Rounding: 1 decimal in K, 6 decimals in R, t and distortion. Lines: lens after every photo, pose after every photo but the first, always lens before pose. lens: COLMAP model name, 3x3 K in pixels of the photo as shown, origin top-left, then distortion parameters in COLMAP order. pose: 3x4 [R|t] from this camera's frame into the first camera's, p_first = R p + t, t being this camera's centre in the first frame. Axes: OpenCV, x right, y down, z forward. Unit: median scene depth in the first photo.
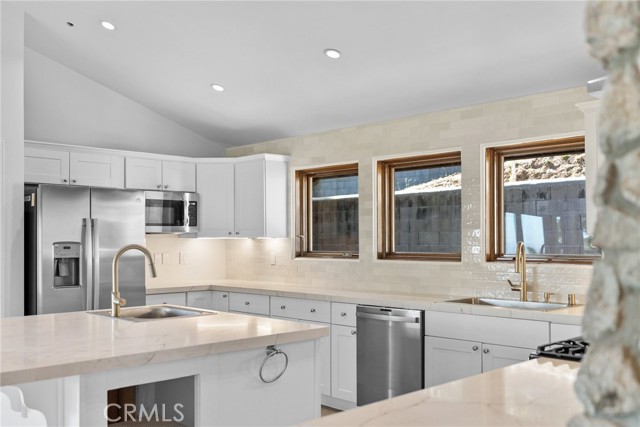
lens RADIAL K [[638.6, 0, 325.1], [0, 638.6, 233.7], [0, 0, 1]] dist [0.018282, 0.000000]
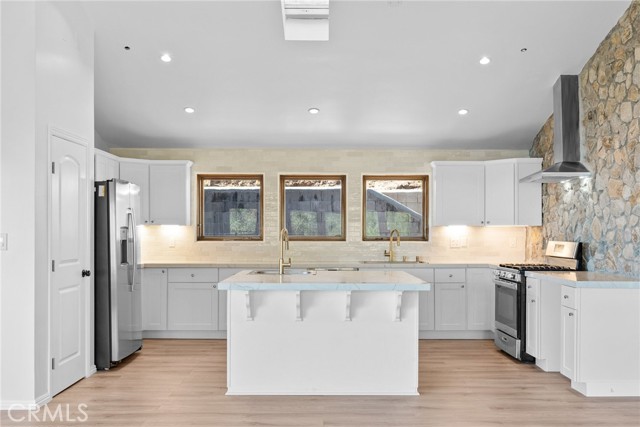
lens RADIAL K [[638.6, 0, 325.8], [0, 638.6, 216.5], [0, 0, 1]] dist [0.018282, 0.000000]
pose [[0.693741, 0.021501, 0.719904, -0.920425], [-0.011671, 0.999759, -0.018612, 0.010013], [-0.720130, 0.004509, 0.693824, -0.110094]]
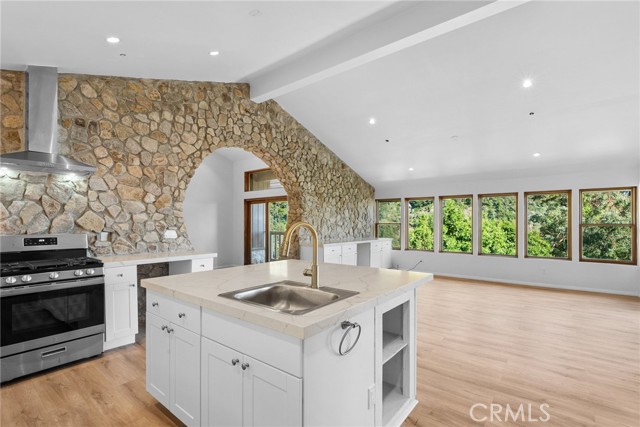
lens RADIAL K [[294.7, 0, 323.7], [0, 294.7, 217.5], [0, 0, 1]] dist [-0.007108, 0.002310]
pose [[-0.992184, 0.001336, -0.124780, -0.185344], [0.004538, 0.999667, -0.025383, 0.014382], [0.124704, -0.025751, -0.991860, 0.999542]]
